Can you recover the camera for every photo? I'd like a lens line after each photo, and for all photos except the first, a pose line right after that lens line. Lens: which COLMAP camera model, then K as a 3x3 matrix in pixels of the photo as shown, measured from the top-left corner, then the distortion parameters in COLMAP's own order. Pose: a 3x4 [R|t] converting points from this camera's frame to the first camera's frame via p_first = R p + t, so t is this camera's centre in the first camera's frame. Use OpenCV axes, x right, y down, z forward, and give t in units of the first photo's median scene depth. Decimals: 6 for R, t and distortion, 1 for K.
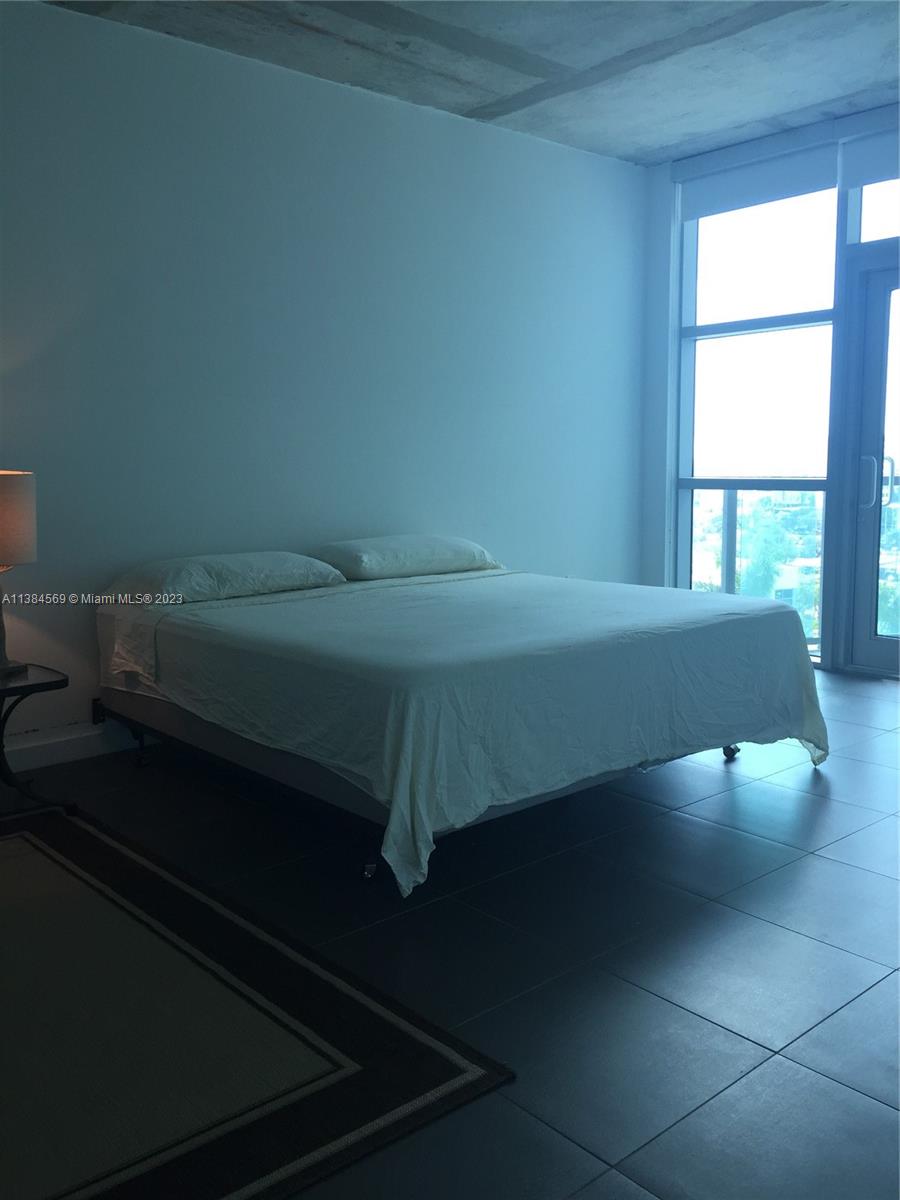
lens RADIAL K [[1047.3, 0, 456.6], [0, 1047.3, 590.4], [0, 0, 1]] dist [0.075018, -0.109198]
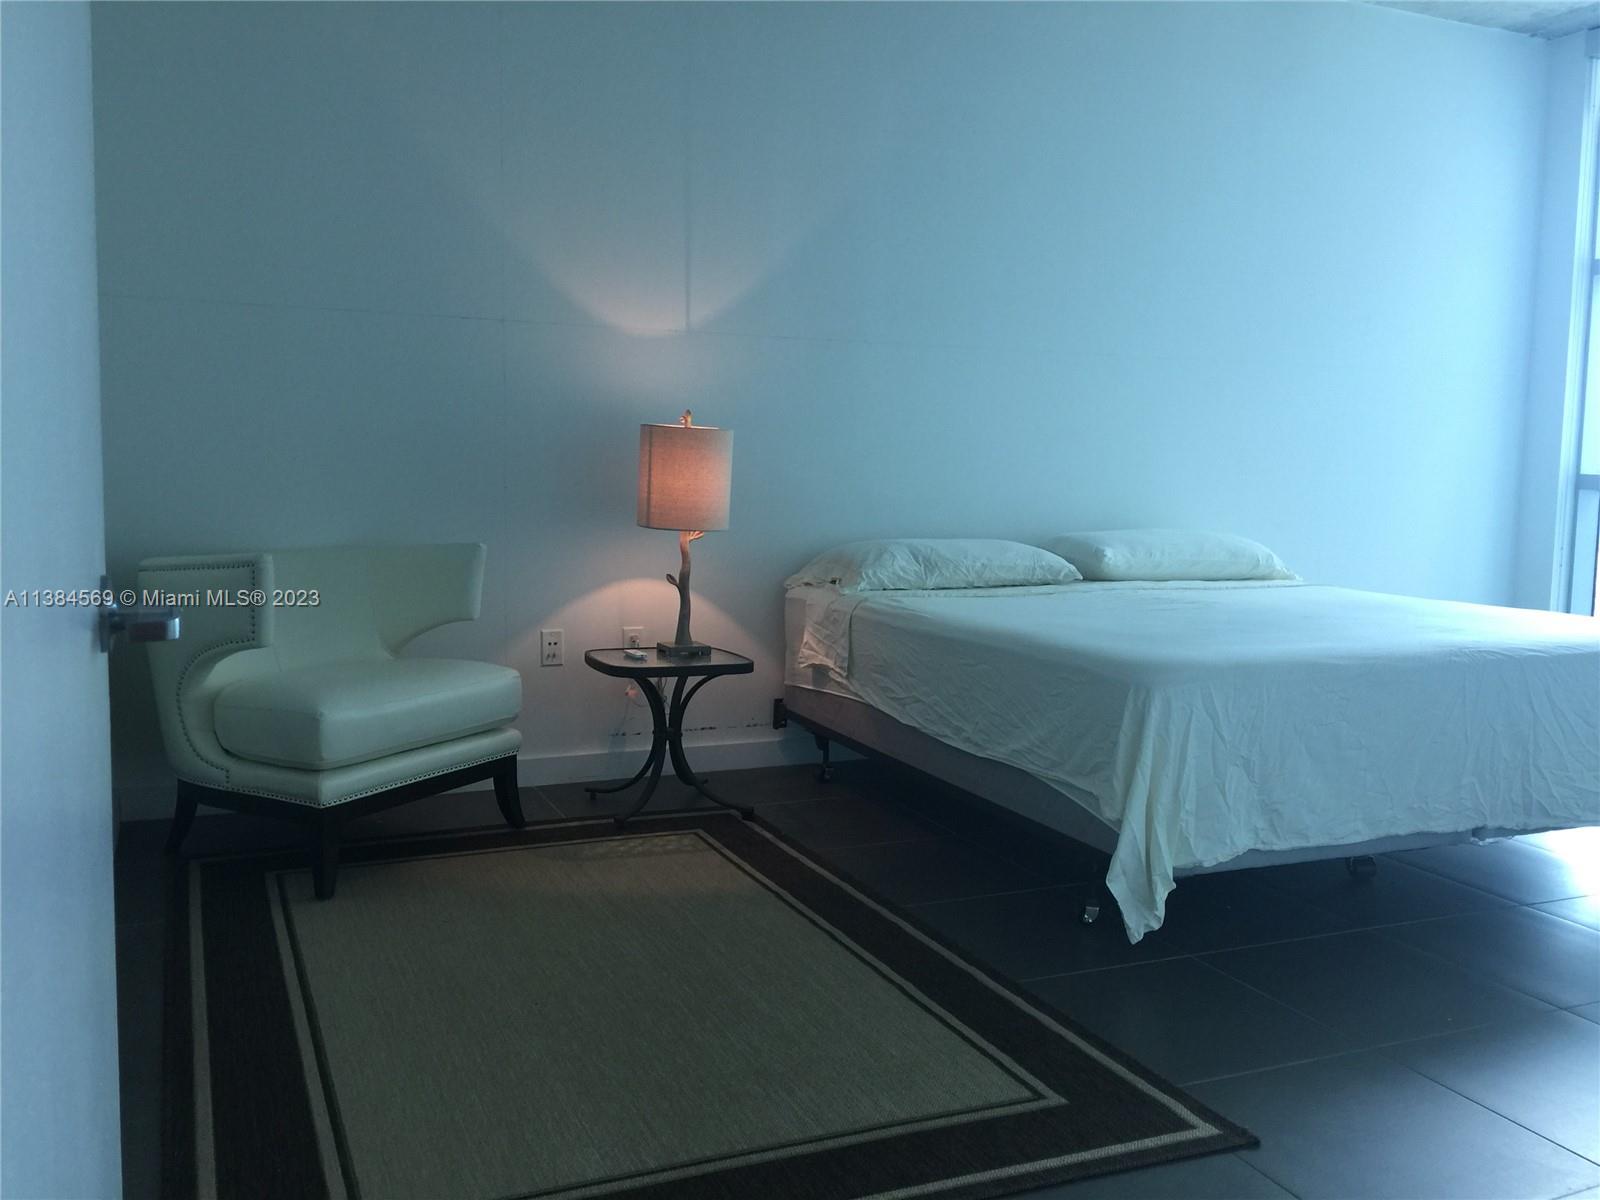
lens RADIAL K [[1396.4, 0, 786.7], [0, 1396.4, 612.0], [0, 0, 1]] dist [0.075018, -0.109198]
pose [[0.949074, 0.055310, -0.310160, 0.016526], [-0.062229, 0.997984, -0.012452, 0.057267], [0.308846, 0.031119, 0.950603, -0.101096]]
